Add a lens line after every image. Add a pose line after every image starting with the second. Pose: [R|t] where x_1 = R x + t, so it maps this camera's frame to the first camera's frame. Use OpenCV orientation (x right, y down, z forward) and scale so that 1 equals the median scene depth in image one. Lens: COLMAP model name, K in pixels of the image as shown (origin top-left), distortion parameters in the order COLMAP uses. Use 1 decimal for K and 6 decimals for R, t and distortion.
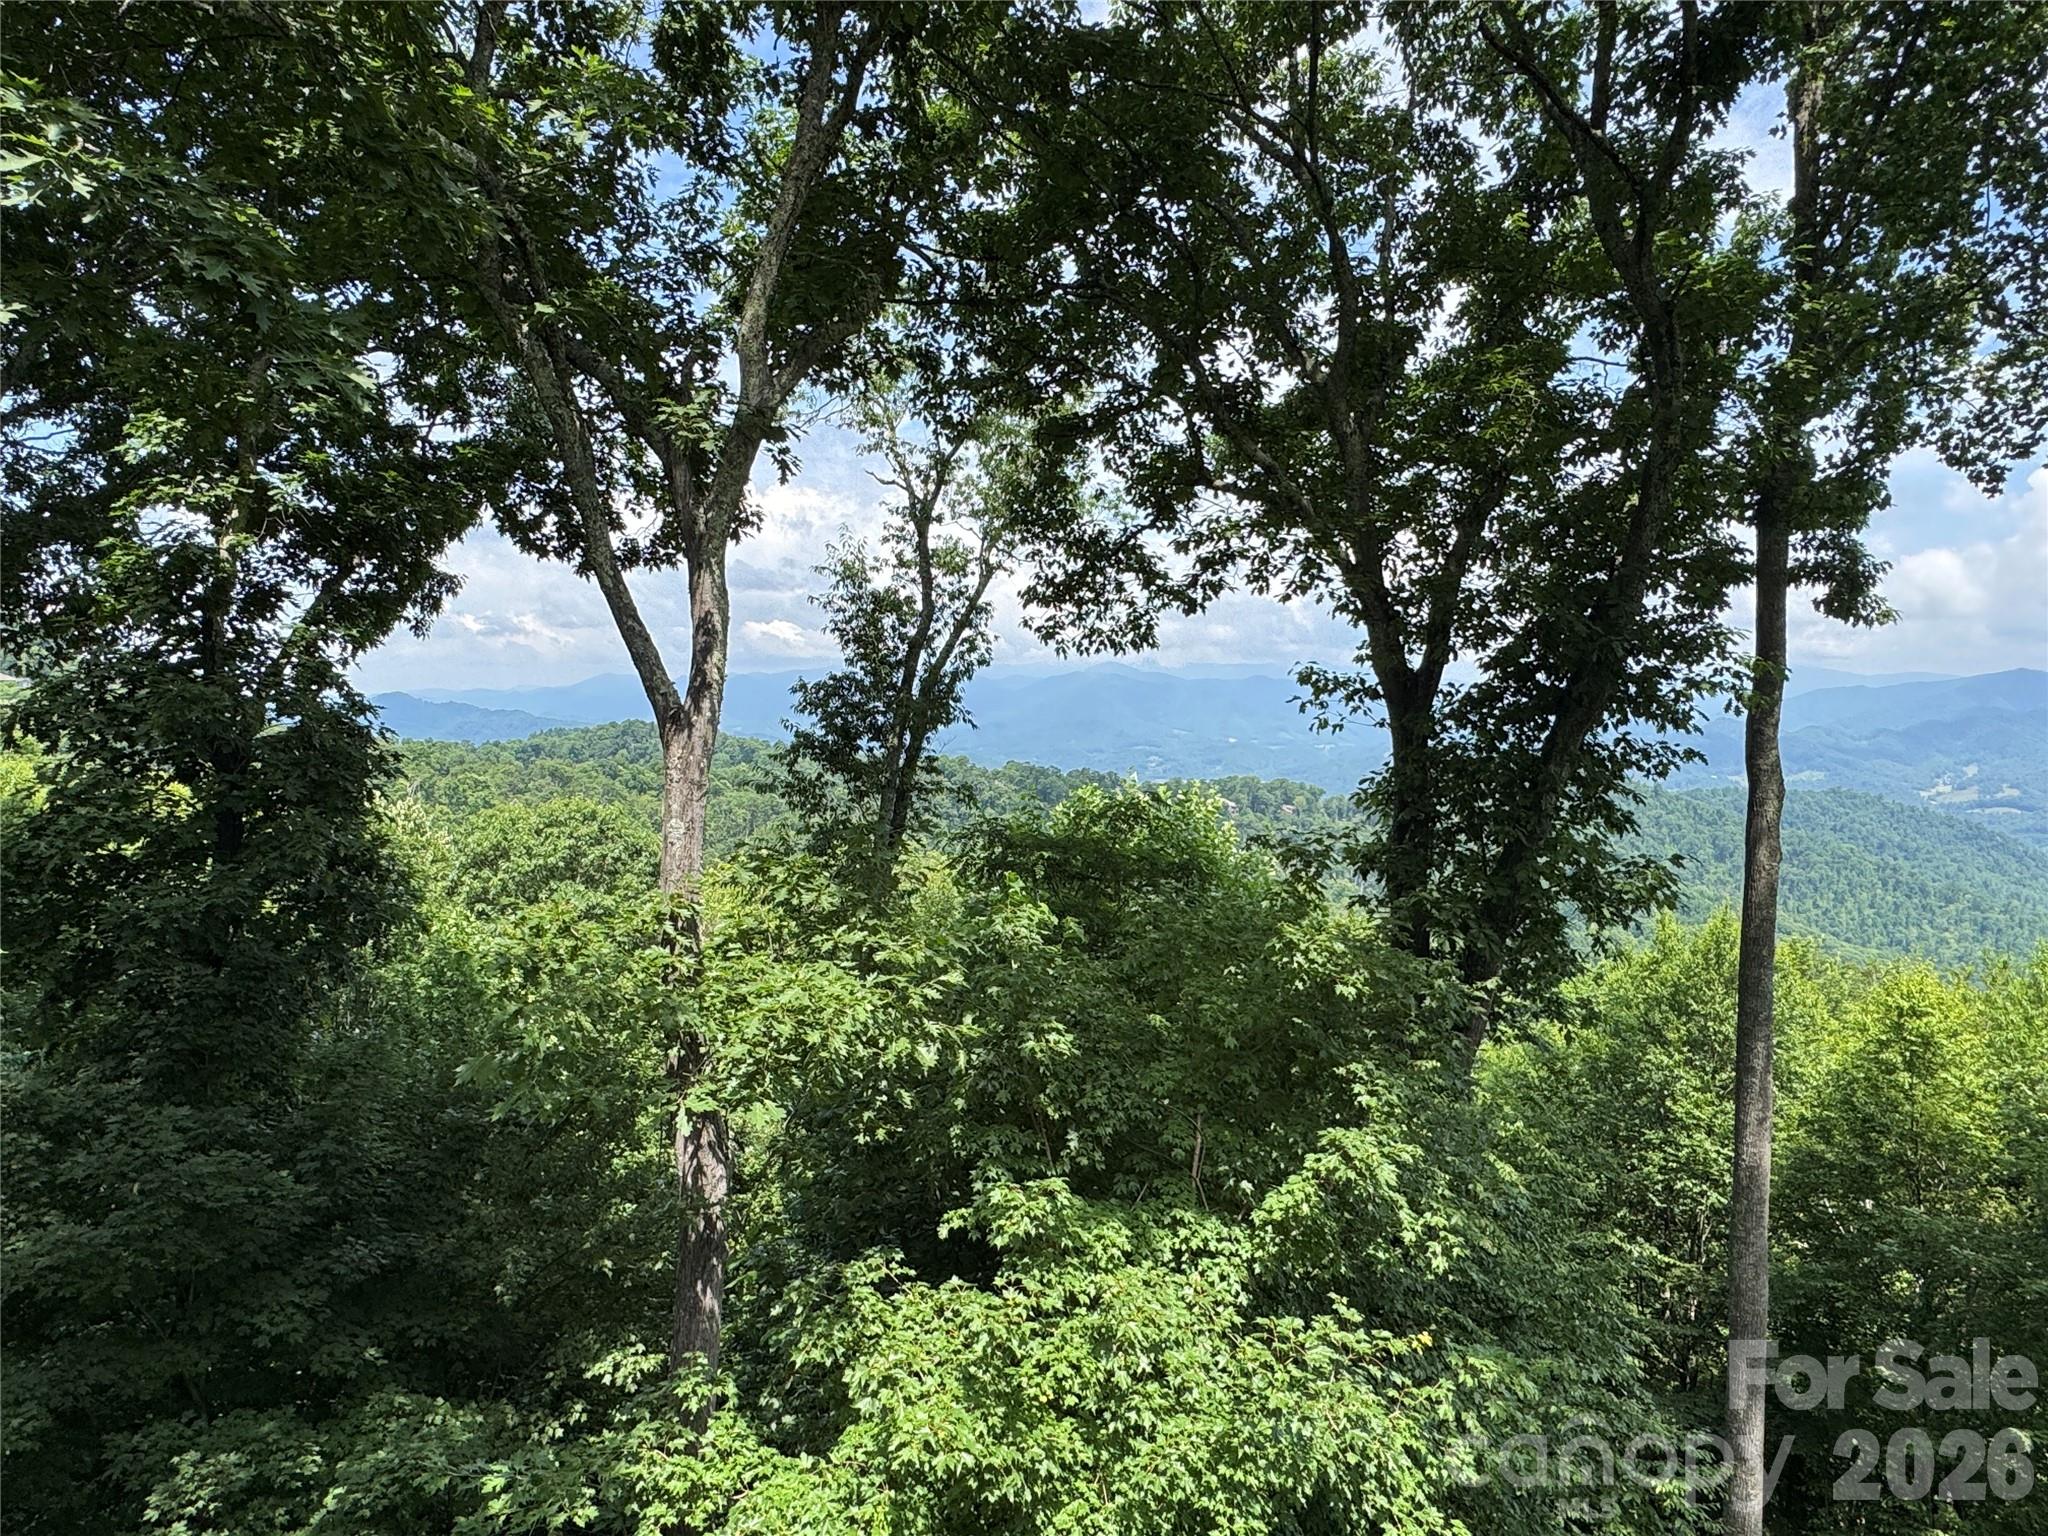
lens RADIAL K [[1264.4, 0, 1011.1], [0, 1264.4, 771.6], [0, 0, 1]] dist [0.001954, -0.001741]
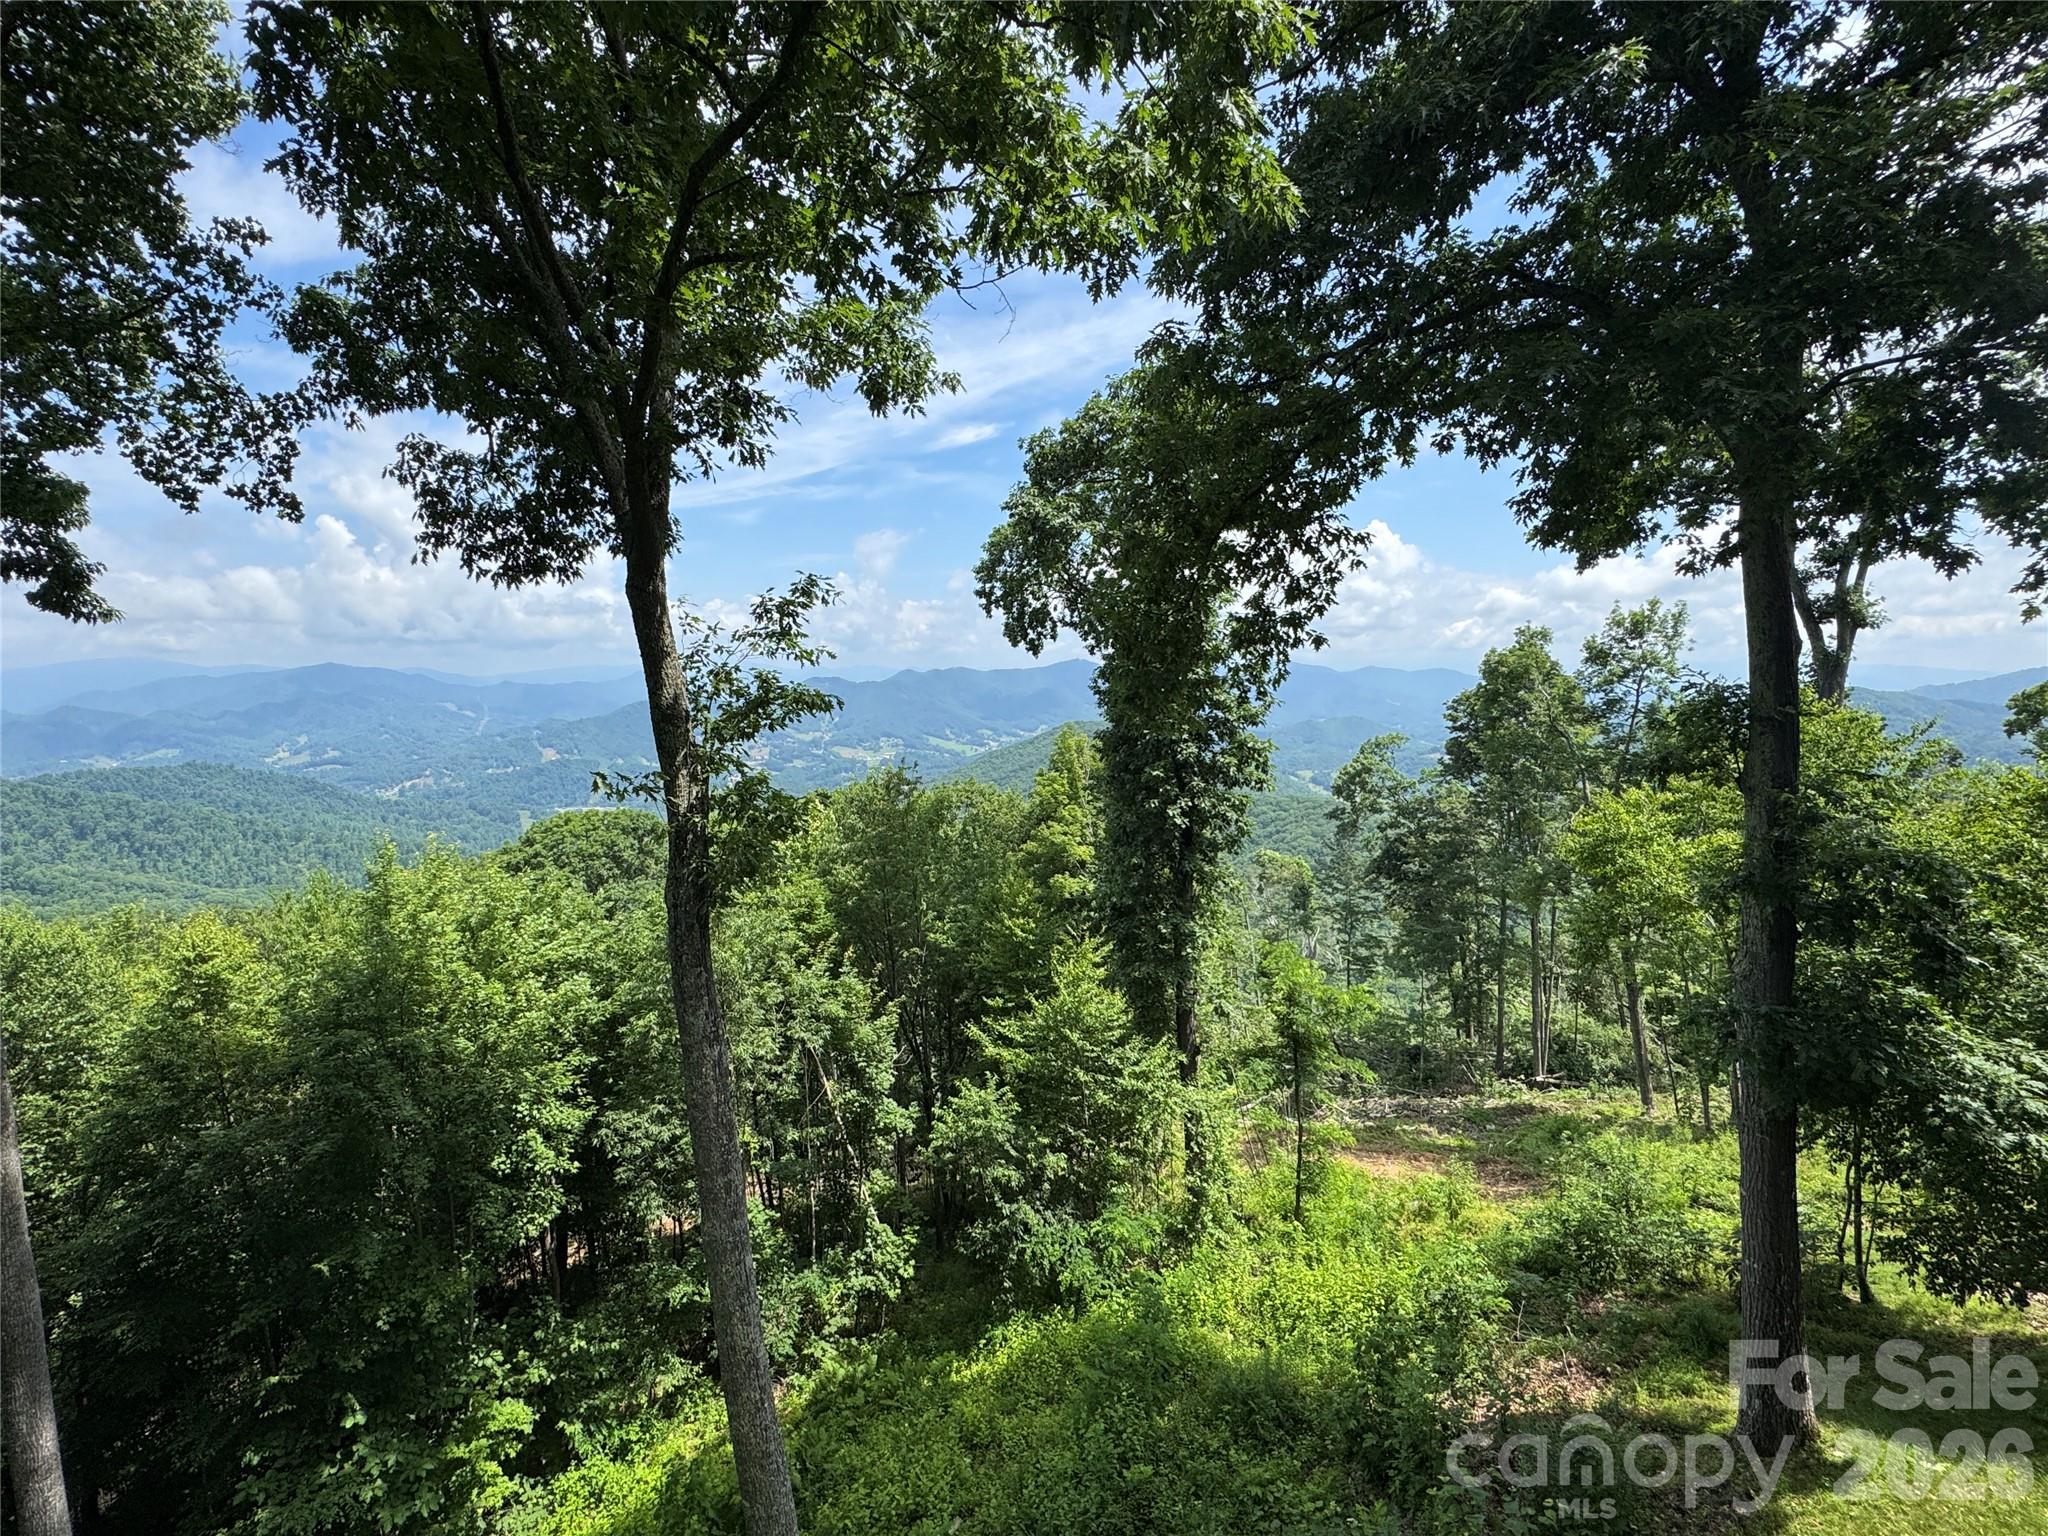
lens RADIAL K [[959.1, 0, 1025.5], [0, 959.1, 765.3], [0, 0, 1]] dist [0.000871, 0.000780]
pose [[0.271188, -0.092488, 0.958073, 0.121029], [0.067504, 0.994749, 0.076922, -0.003638], [-0.960156, 0.043813, 0.276007, 0.032515]]
